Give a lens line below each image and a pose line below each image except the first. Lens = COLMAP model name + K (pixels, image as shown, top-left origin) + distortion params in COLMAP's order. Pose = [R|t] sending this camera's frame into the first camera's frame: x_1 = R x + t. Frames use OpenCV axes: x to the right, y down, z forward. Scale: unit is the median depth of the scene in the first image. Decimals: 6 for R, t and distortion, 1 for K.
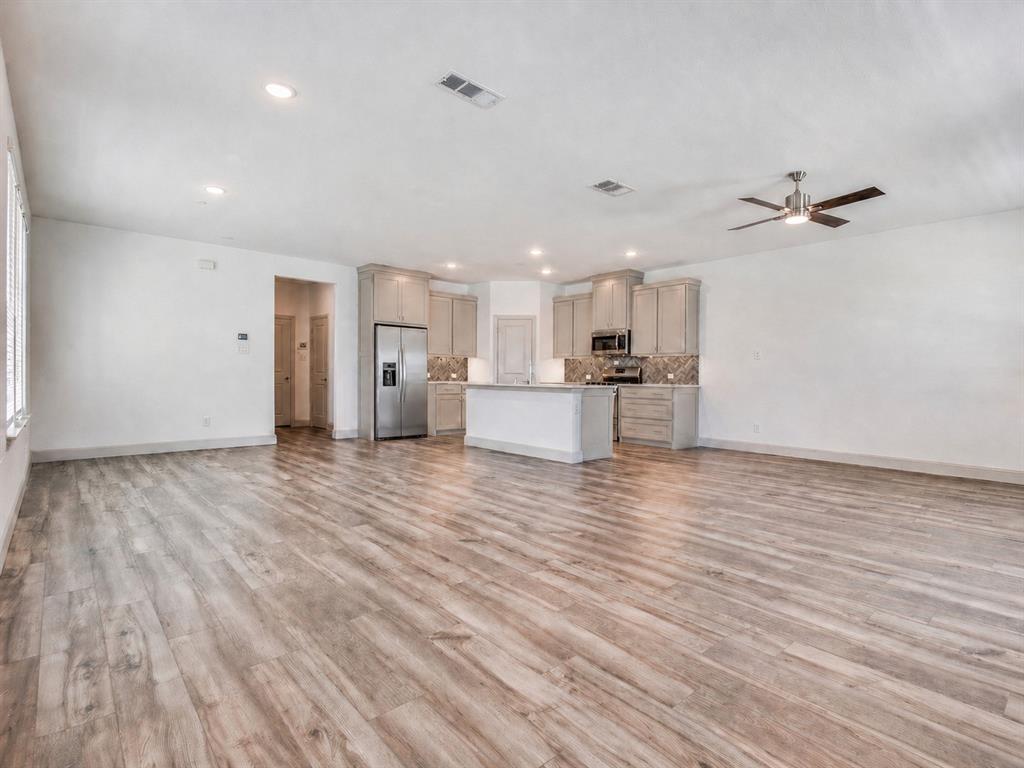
lens RADIAL K [[503.5, 0, 512.0], [0, 503.5, 384.0], [0, 0, 1]] dist [-0.001438, -0.000803]
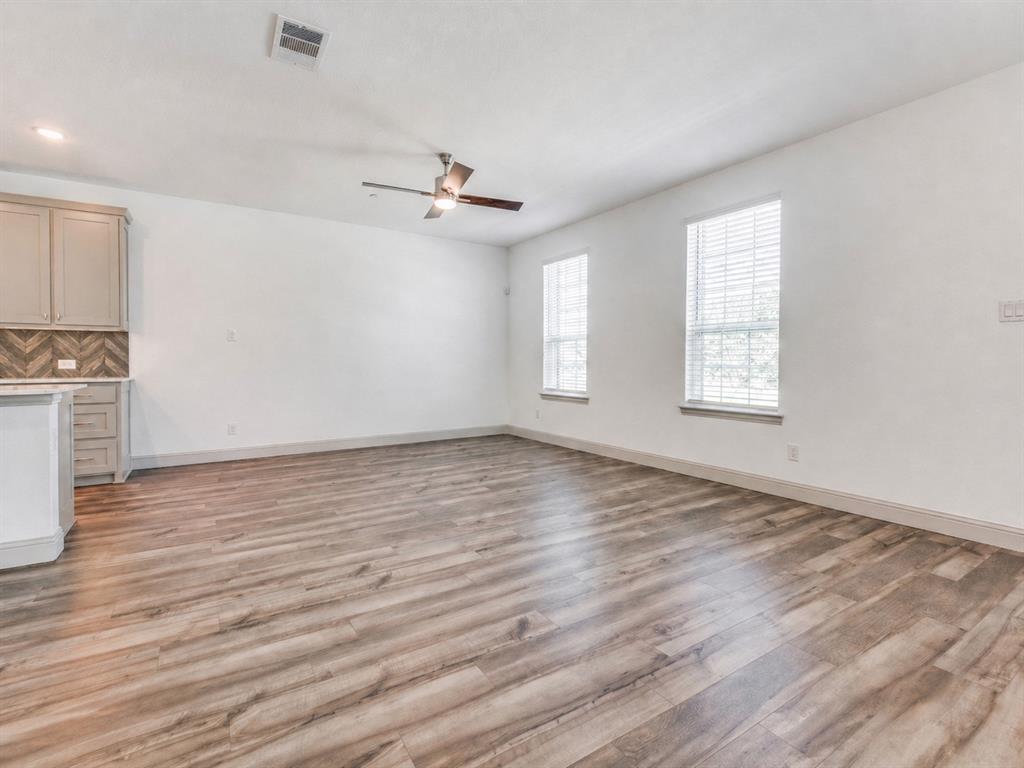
lens RADIAL K [[503.5, 0, 512.0], [0, 503.5, 384.0], [0, 0, 1]] dist [-0.001438, -0.000803]
pose [[0.114848, -0.054786, 0.991871, -0.213586], [0.014116, 0.998467, 0.053516, -0.015762], [-0.993283, 0.007855, 0.115445, 0.401297]]
